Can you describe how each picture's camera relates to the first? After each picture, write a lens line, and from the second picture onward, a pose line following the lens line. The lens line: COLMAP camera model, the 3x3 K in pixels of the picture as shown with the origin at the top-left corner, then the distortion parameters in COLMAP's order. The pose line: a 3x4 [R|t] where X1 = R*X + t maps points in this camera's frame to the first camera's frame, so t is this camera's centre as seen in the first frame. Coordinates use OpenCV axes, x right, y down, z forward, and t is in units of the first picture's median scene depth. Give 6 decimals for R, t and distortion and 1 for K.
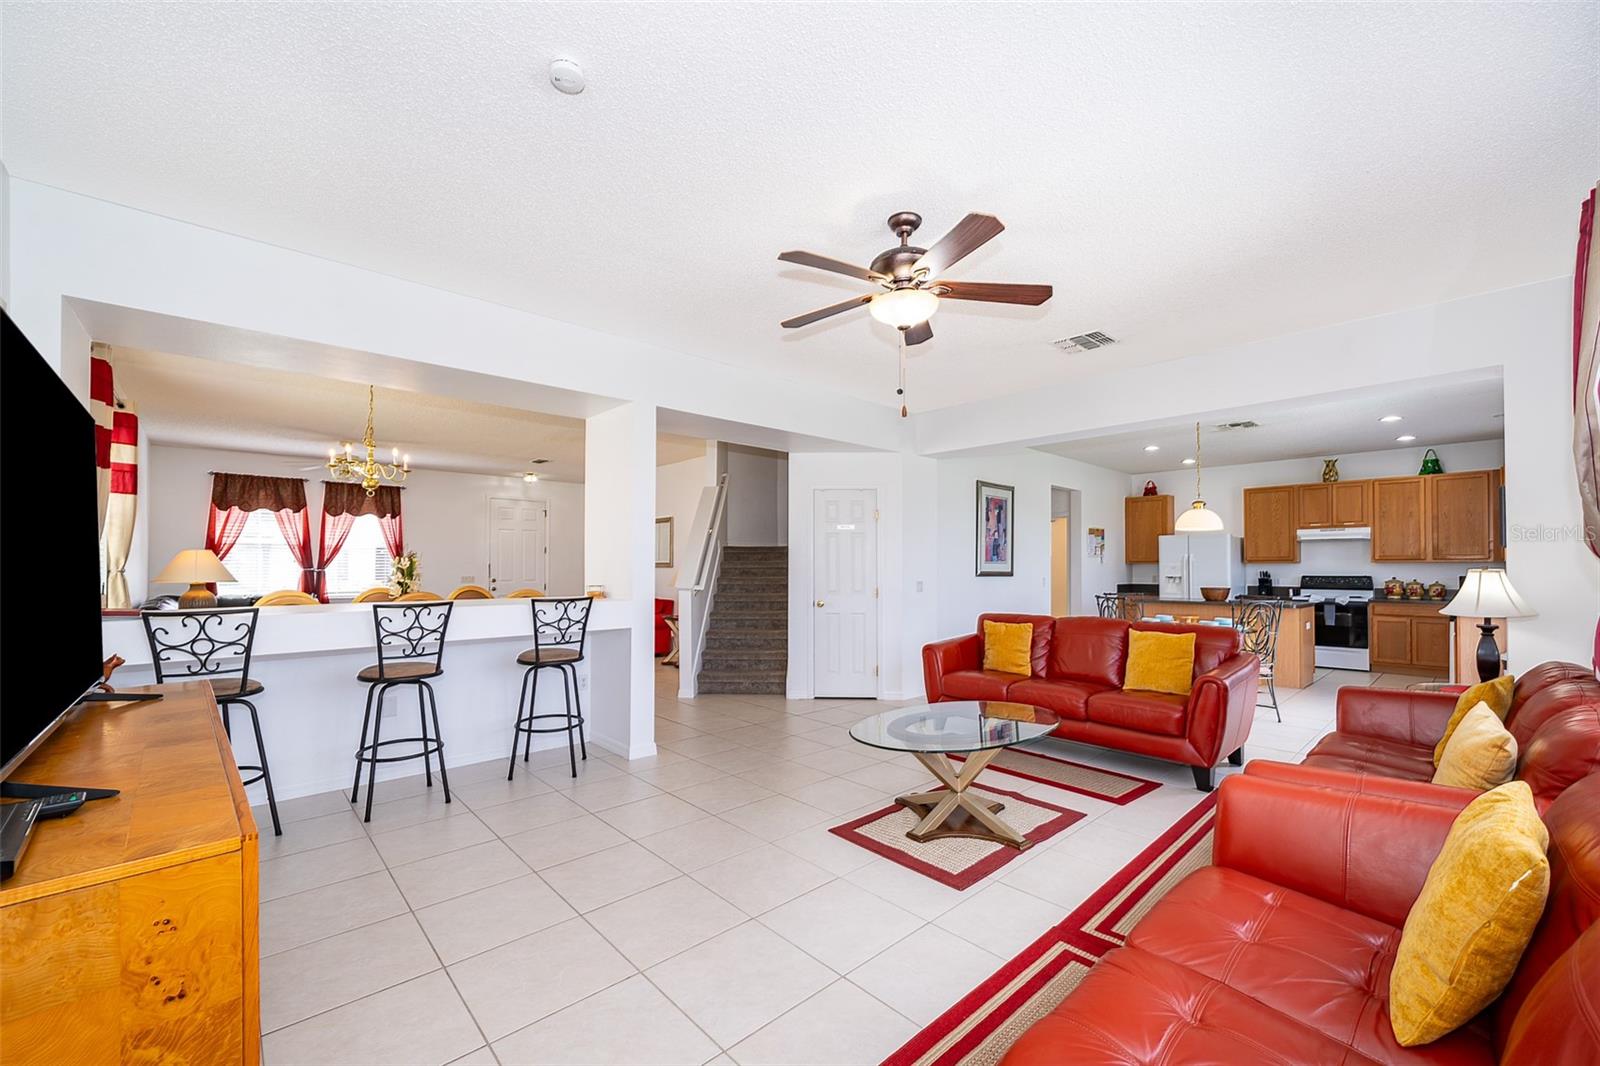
lens RADIAL K [[647.5, 0, 793.5], [0, 647.5, 559.3], [0, 0, 1]] dist [-0.004329, 0.000215]
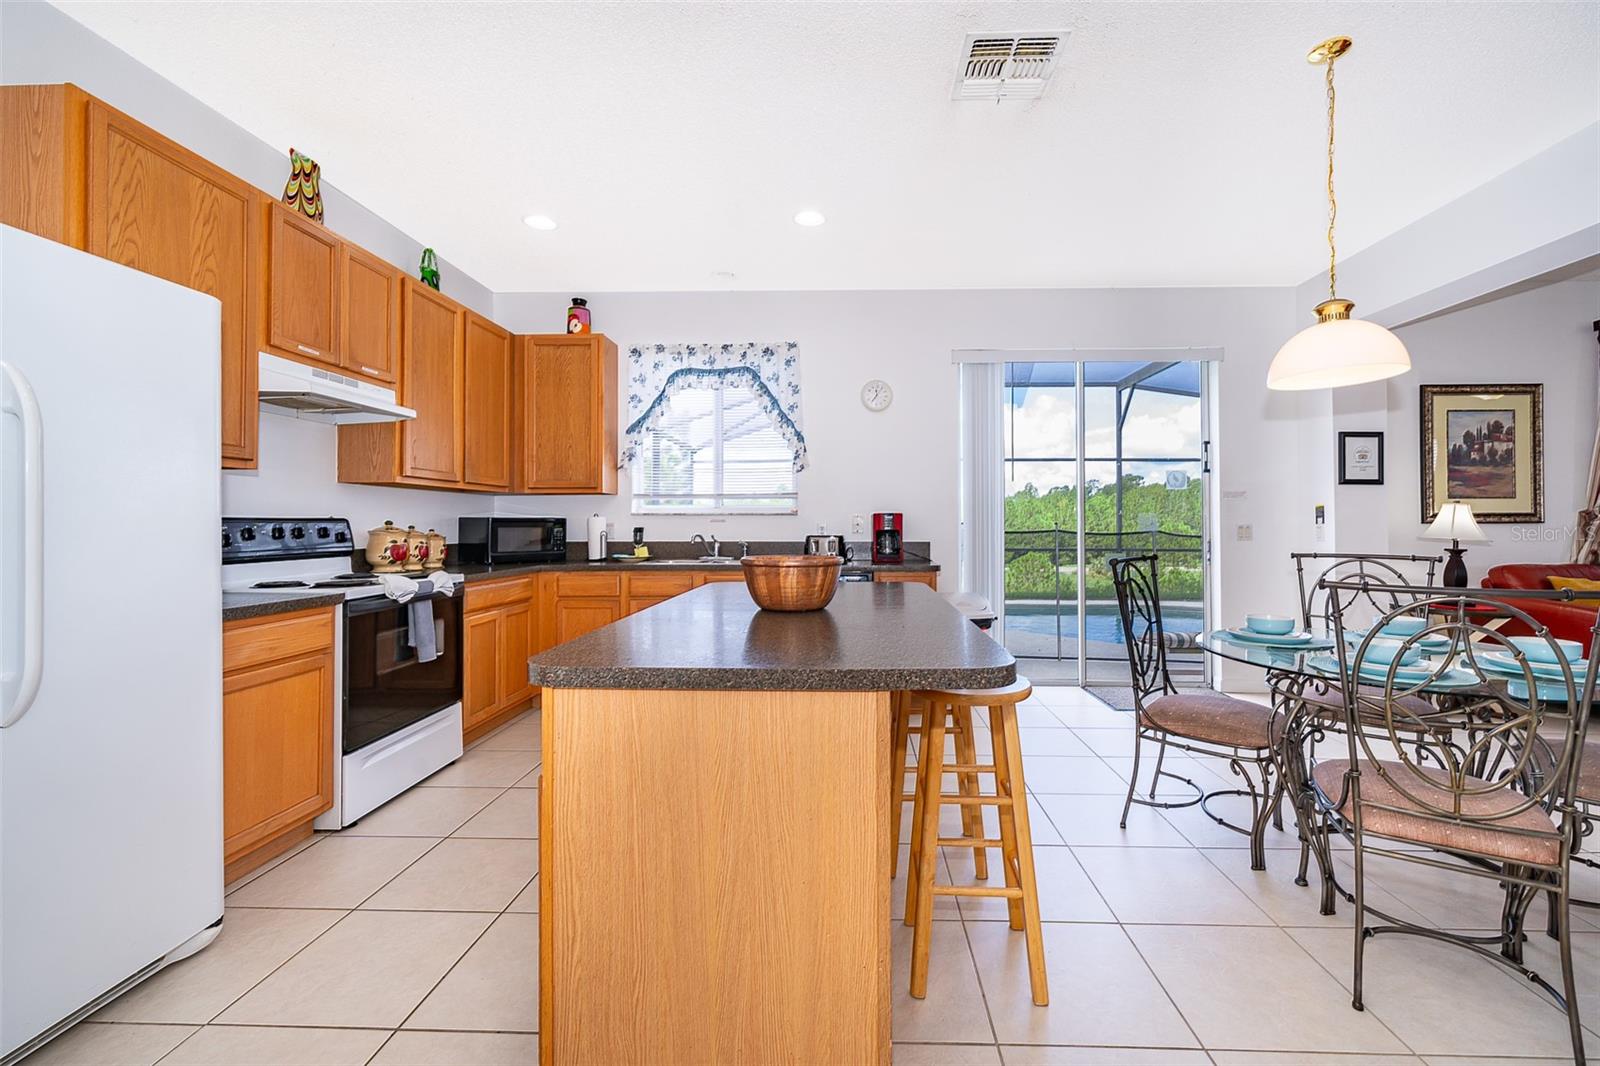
lens RADIAL K [[647.5, 0, 832.5], [0, 647.5, 519.4], [0, 0, 1]] dist [-0.004329, 0.000215]
pose [[-0.717997, 0.004692, 0.696030, 0.438374], [-0.008504, 0.999843, -0.015513, 0.030947], [-0.695994, -0.017058, -0.717845, 1.099188]]
